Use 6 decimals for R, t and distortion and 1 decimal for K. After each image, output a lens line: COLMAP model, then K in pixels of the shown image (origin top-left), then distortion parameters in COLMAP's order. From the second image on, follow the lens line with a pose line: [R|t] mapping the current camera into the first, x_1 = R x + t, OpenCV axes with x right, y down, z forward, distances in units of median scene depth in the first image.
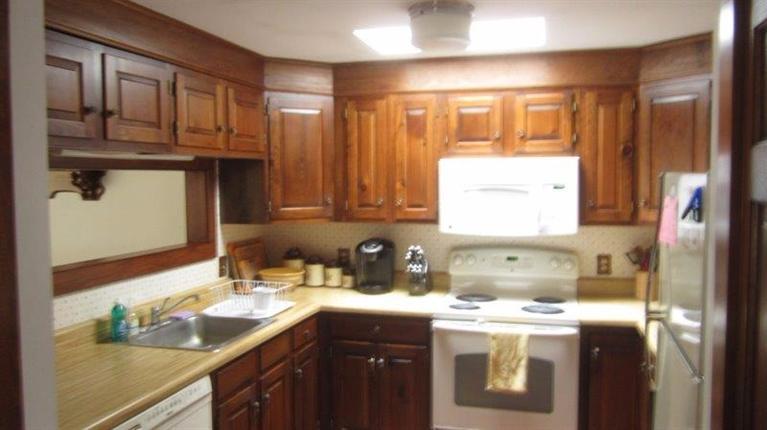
lens RADIAL K [[634.0, 0, 383.1], [0, 634.0, 215.3], [0, 0, 1]] dist [-0.029090, 0.005590]
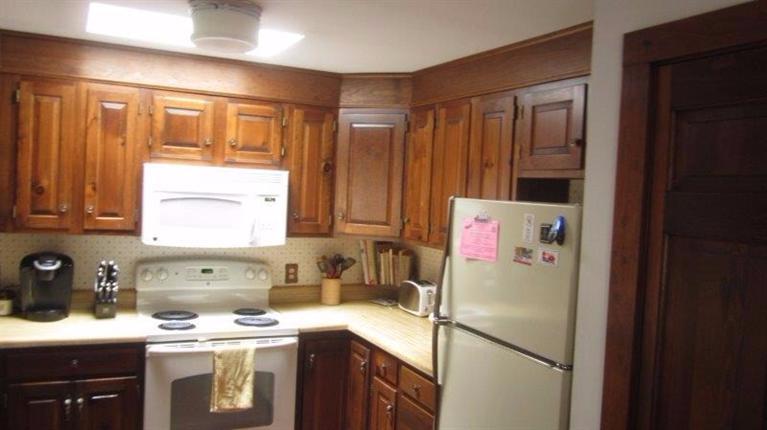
lens RADIAL K [[634.0, 0, 386.0], [0, 634.0, 214.6], [0, 0, 1]] dist [-0.029090, 0.005590]
pose [[0.755122, 0.018848, 0.655313, -0.237648], [-0.016302, 0.999817, -0.009972, -0.012567], [-0.655382, -0.003153, 0.755291, 0.110182]]
